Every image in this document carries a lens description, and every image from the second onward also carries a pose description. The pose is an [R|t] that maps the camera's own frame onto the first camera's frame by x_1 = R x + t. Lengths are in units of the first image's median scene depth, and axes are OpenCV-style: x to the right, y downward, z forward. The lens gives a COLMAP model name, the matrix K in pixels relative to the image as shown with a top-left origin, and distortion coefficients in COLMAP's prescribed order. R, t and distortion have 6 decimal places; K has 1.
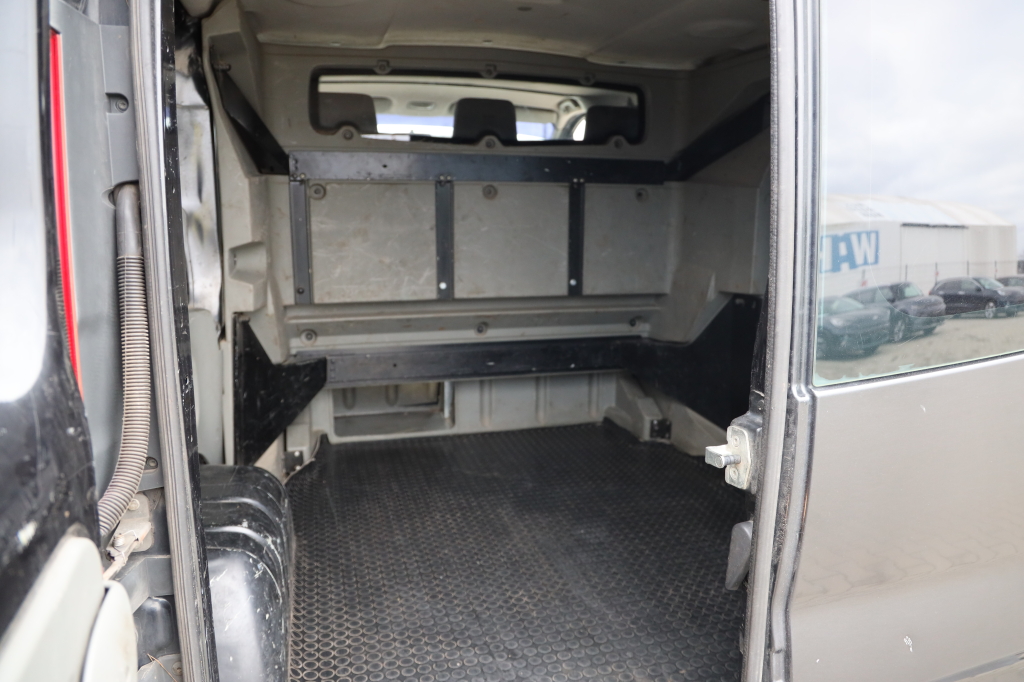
lens RADIAL K [[693.4, 0, 513.8], [0, 693.4, 343.8], [0, 0, 1]] dist [-0.096661, 0.058723]
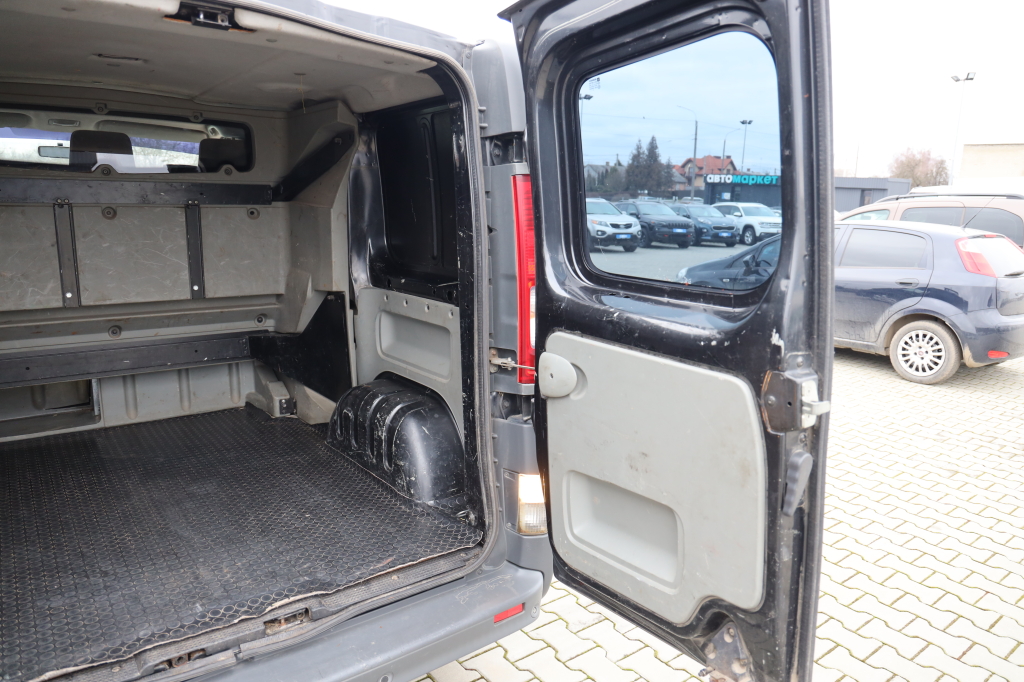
lens RADIAL K [[693.4, 0, 518.0], [0, 693.4, 340.4], [0, 0, 1]] dist [-0.096661, 0.058723]
pose [[0.928450, -0.060416, 0.366512, 0.177742], [0.062834, 0.998010, 0.005340, 0.031901], [-0.366105, 0.018072, 0.930398, -0.303944]]
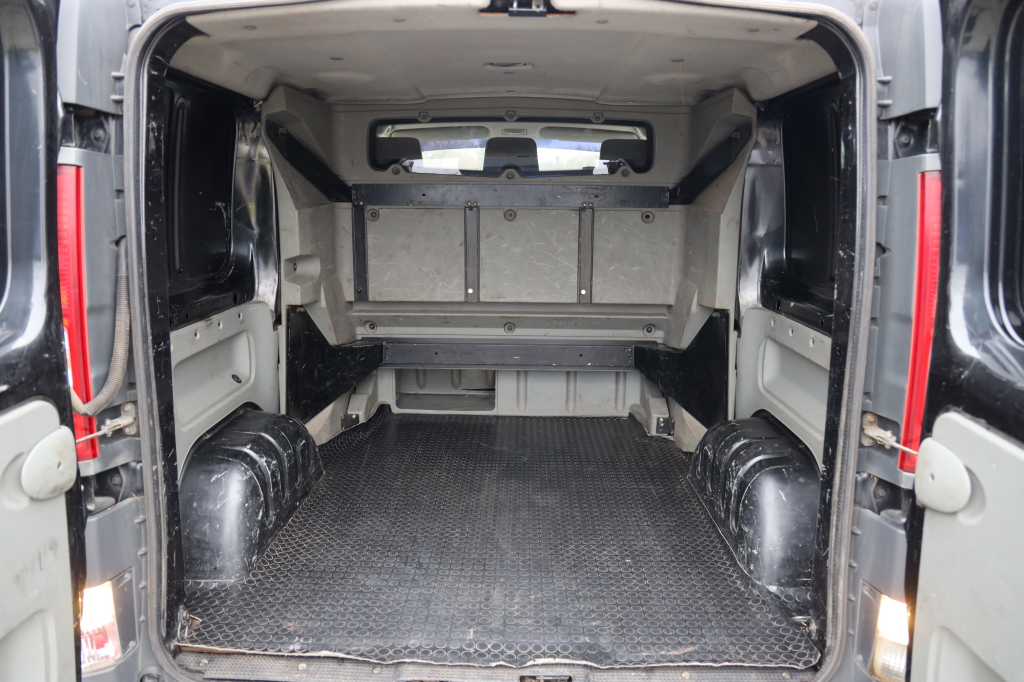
lens RADIAL K [[693.4, 0, 511.2], [0, 693.4, 340.2], [0, 0, 1]] dist [-0.096661, 0.058723]
pose [[0.956363, 0.057533, -0.286460, 0.330829], [-0.058756, 0.998263, 0.004331, -0.005782], [0.286212, 0.012689, 0.958082, -0.162261]]
